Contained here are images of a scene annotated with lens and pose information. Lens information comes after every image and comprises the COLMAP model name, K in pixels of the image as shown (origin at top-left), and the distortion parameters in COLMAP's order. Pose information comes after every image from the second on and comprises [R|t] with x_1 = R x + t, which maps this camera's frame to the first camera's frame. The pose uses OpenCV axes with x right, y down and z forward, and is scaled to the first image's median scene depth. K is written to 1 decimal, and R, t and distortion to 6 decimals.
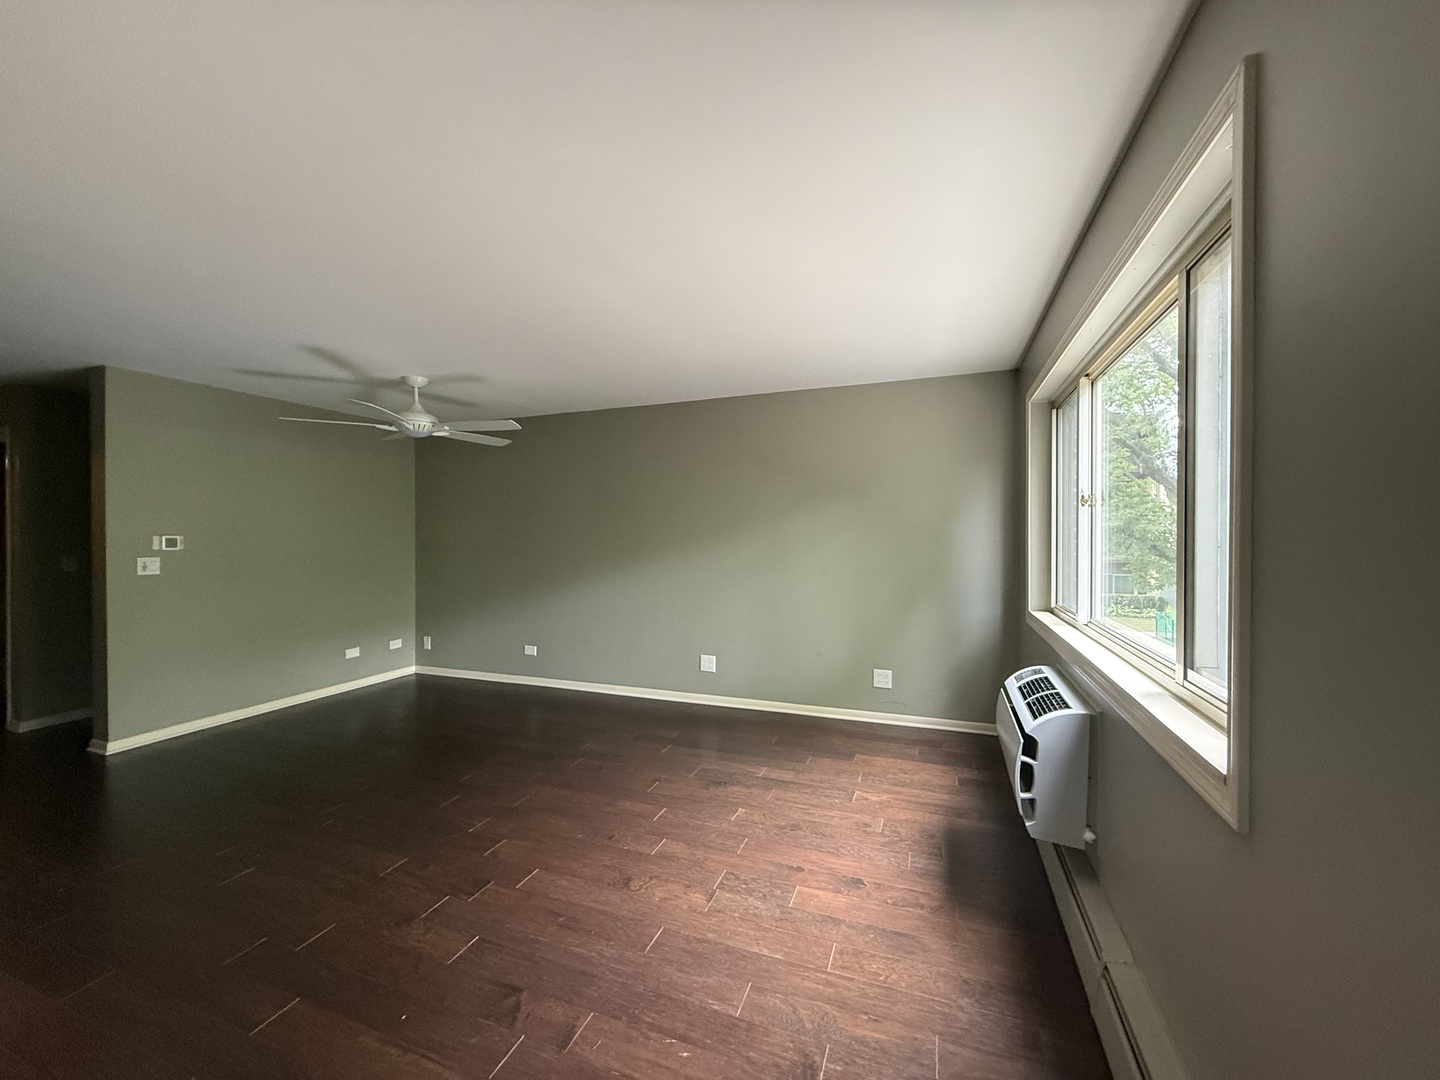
lens RADIAL K [[567.9, 0, 720.0], [0, 567.9, 540.0], [0, 0, 1]] dist [0.008397, 0.000299]
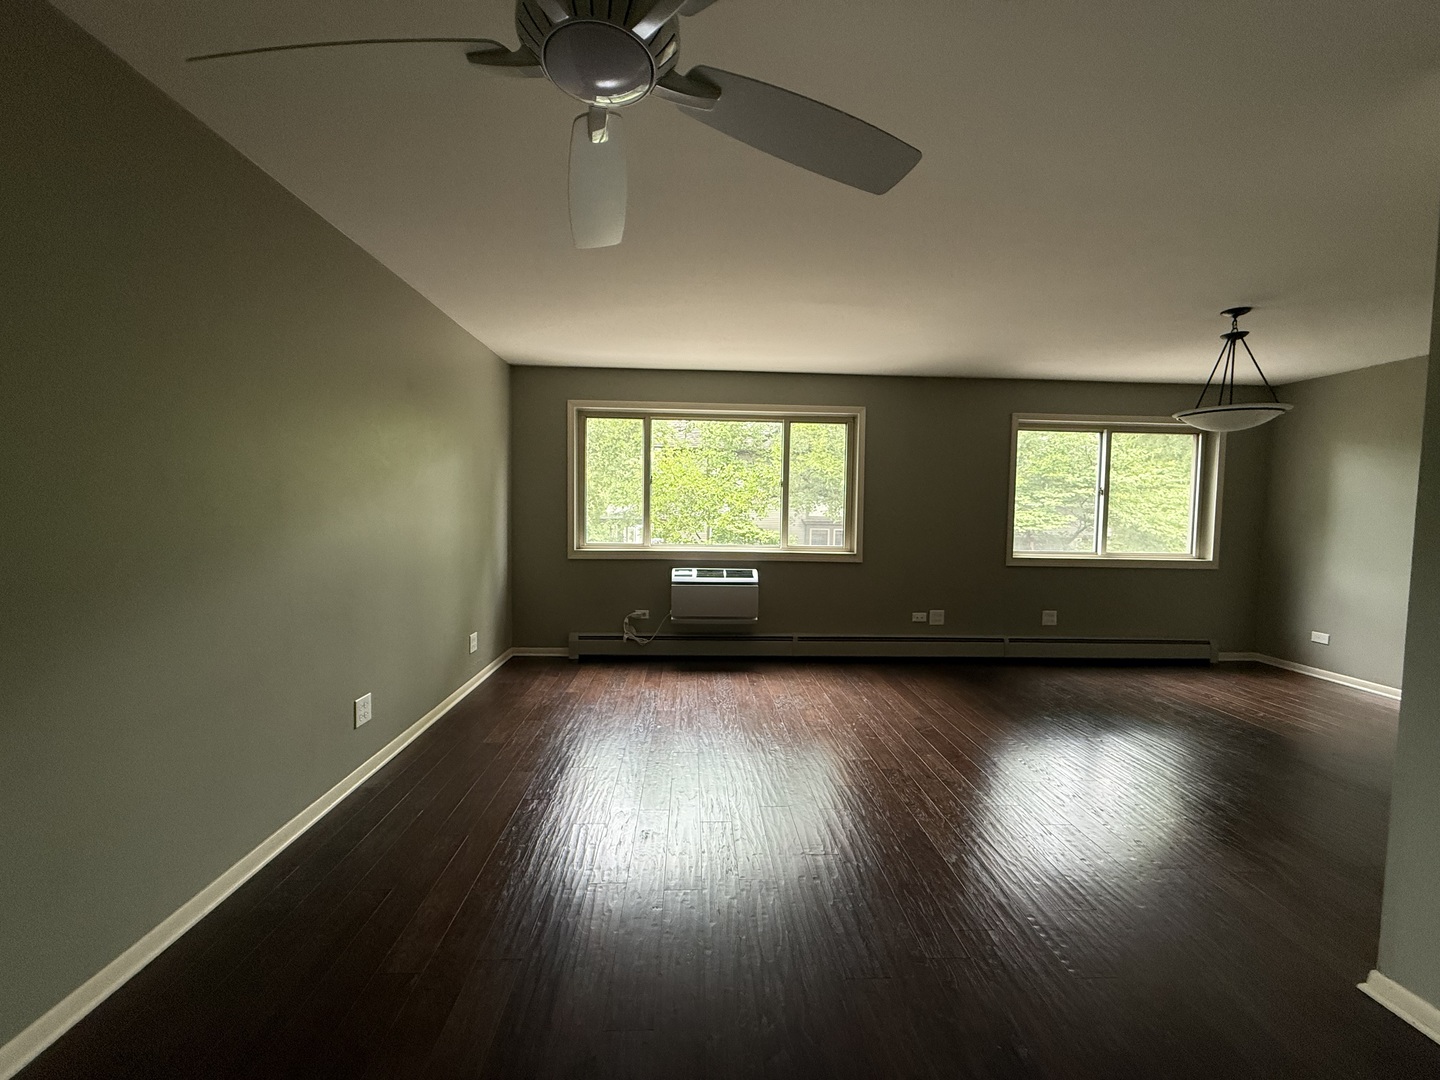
lens RADIAL K [[567.9, 0, 720.0], [0, 567.9, 540.0], [0, 0, 1]] dist [0.008397, 0.000299]
pose [[-0.393363, -0.051118, 0.917961, -1.321029], [-0.007115, 0.998592, 0.052559, 0.028552], [-0.919356, 0.014143, -0.393173, 1.727878]]
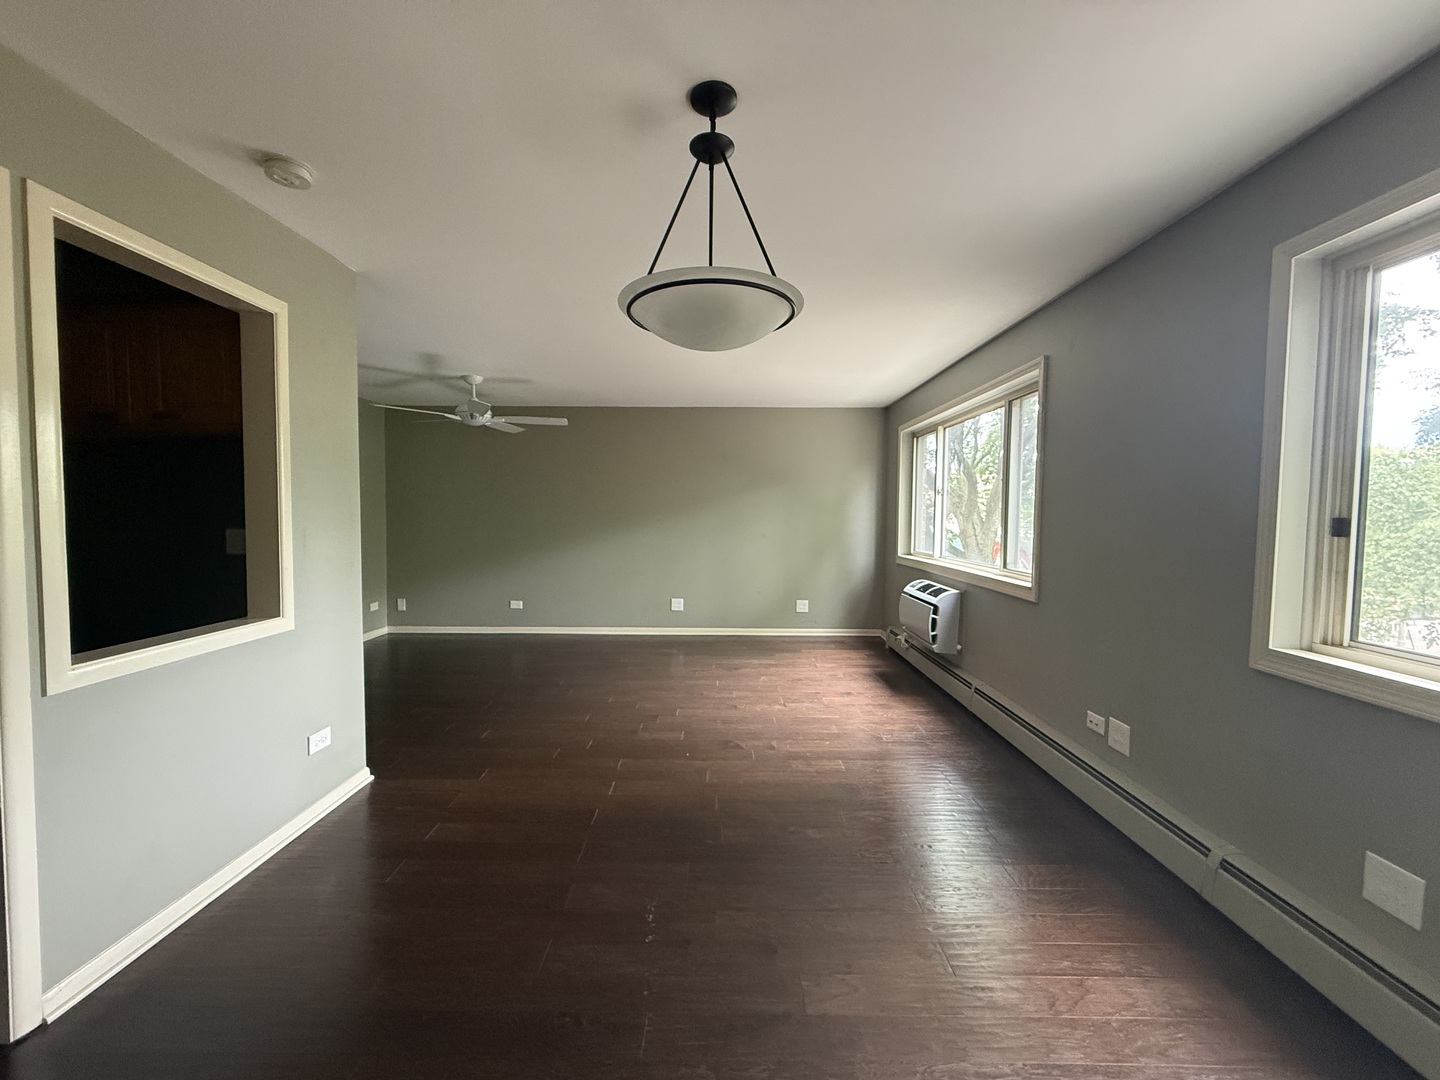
lens RADIAL K [[567.9, 0, 720.0], [0, 567.9, 540.0], [0, 0, 1]] dist [0.008397, 0.000299]
pose [[0.937318, -0.006813, 0.348409, -0.767825], [-0.006879, 0.999252, 0.038047, 0.024579], [-0.348408, -0.038058, 0.936570, -0.560344]]
